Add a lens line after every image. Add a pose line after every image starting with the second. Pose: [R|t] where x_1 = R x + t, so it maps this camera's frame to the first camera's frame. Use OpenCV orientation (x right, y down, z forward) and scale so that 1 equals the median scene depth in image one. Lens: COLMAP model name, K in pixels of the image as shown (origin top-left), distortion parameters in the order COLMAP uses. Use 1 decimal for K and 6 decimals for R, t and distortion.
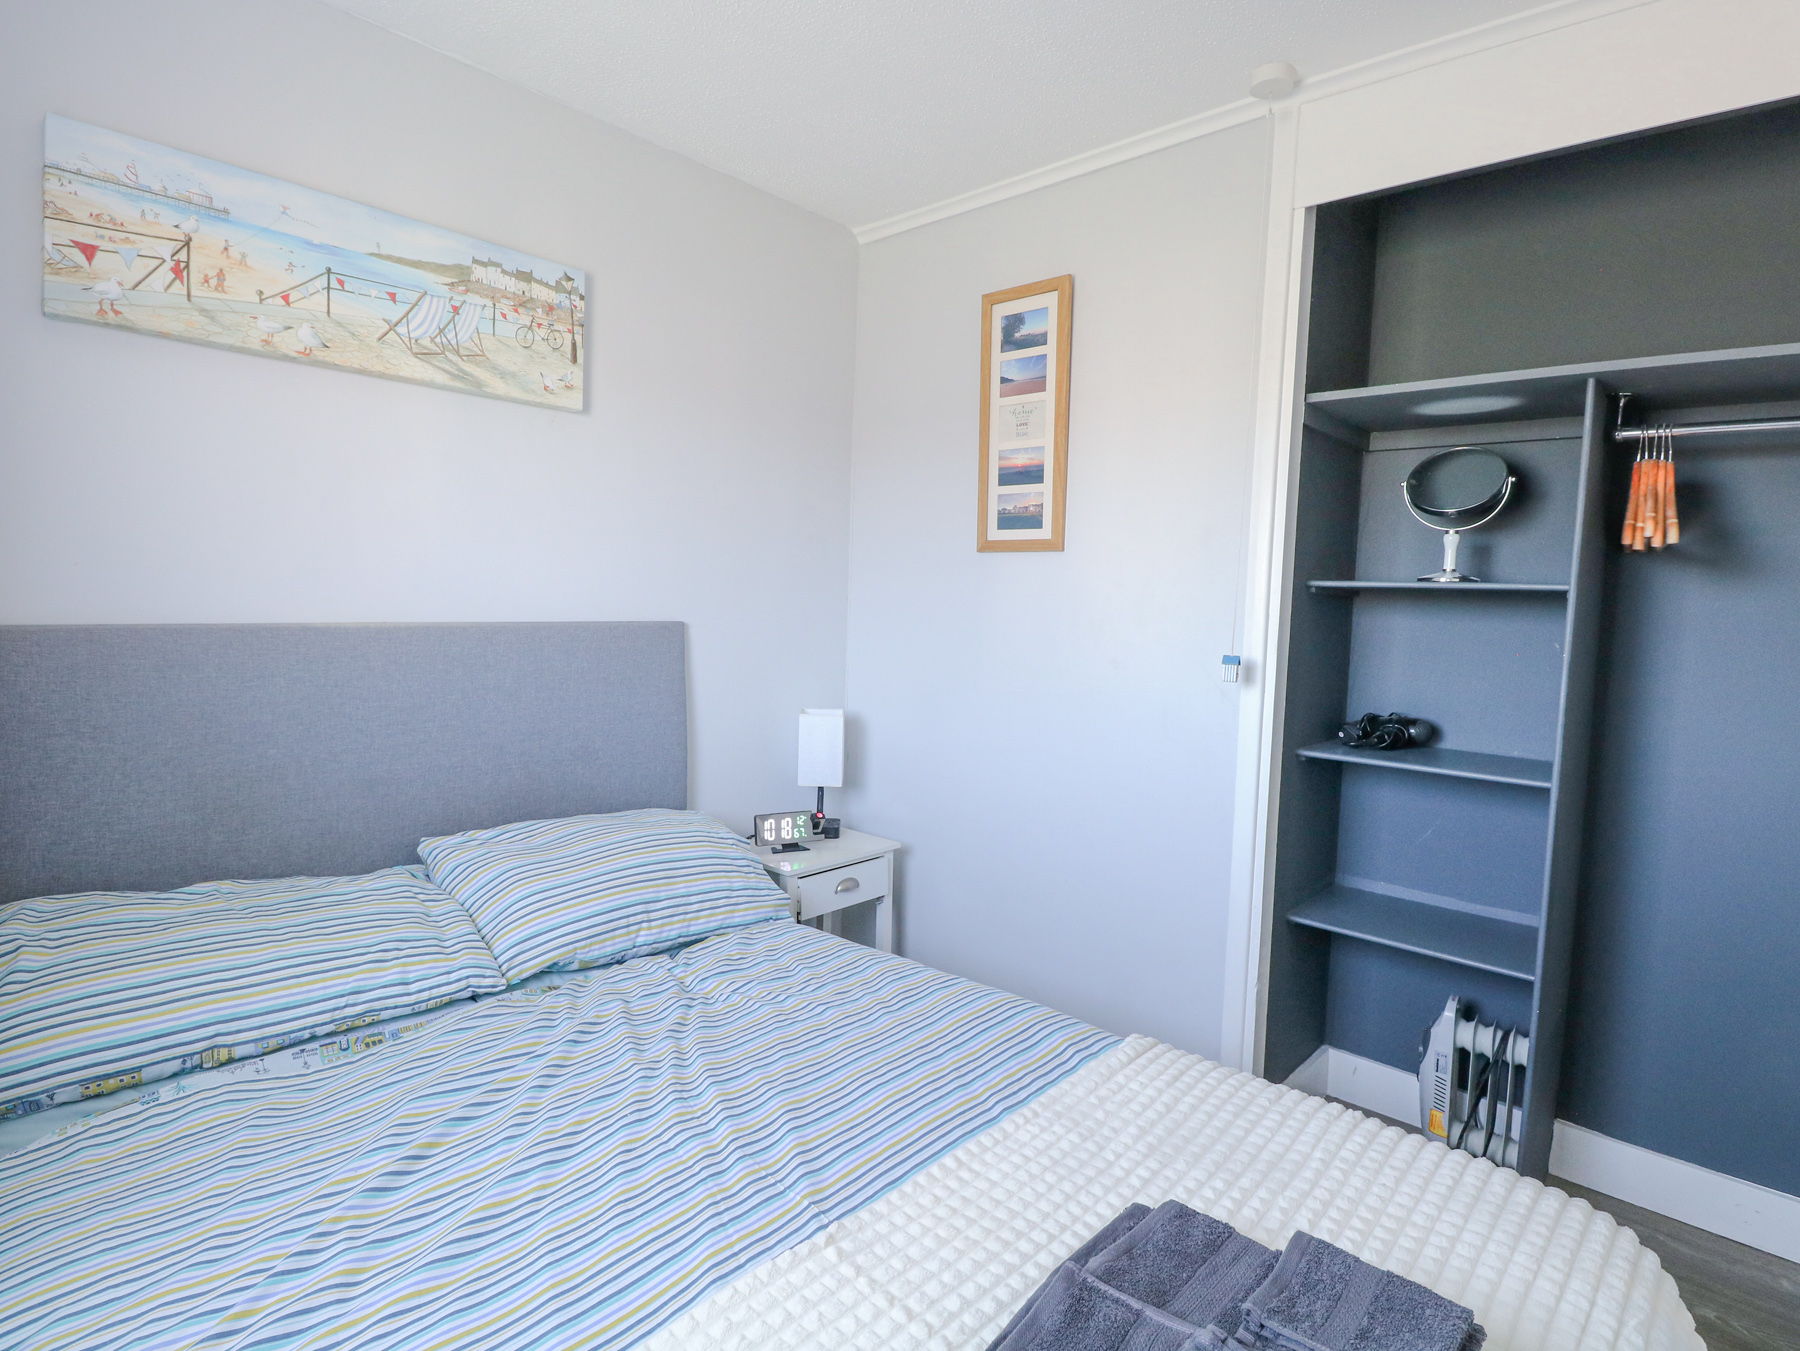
lens RADIAL K [[942.4, 0, 894.6], [0, 942.4, 647.6], [0, 0, 1]] dist [-0.002316, -0.013655]
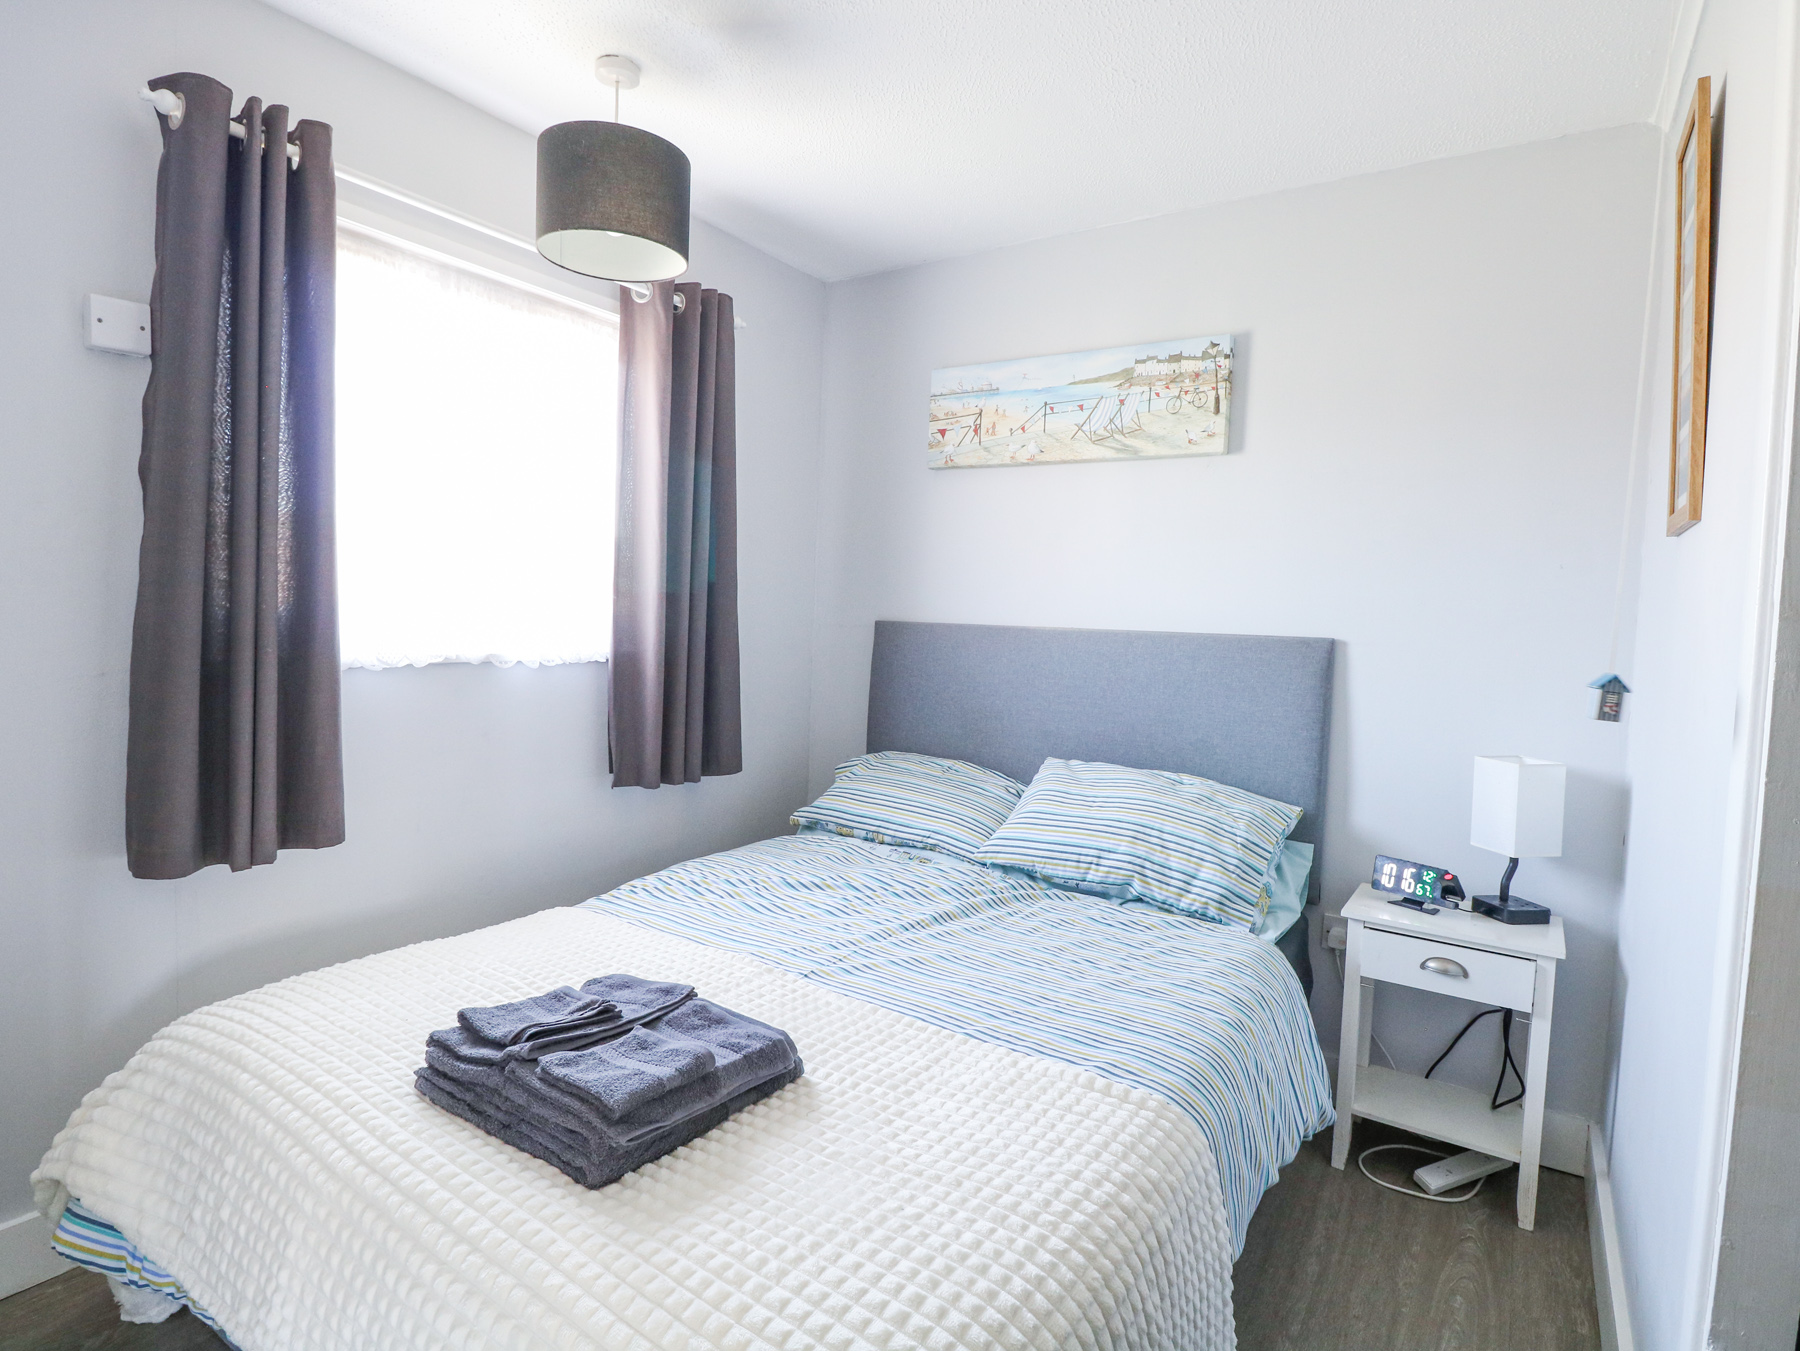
lens RADIAL K [[942.4, 0, 894.6], [0, 942.4, 647.6], [0, 0, 1]] dist [-0.002316, -0.013655]
pose [[0.143770, 0.010240, -0.989558, 0.845065], [-0.091105, 0.995837, -0.002931, 0.032699], [0.985409, 0.090575, 0.144104, 0.500513]]
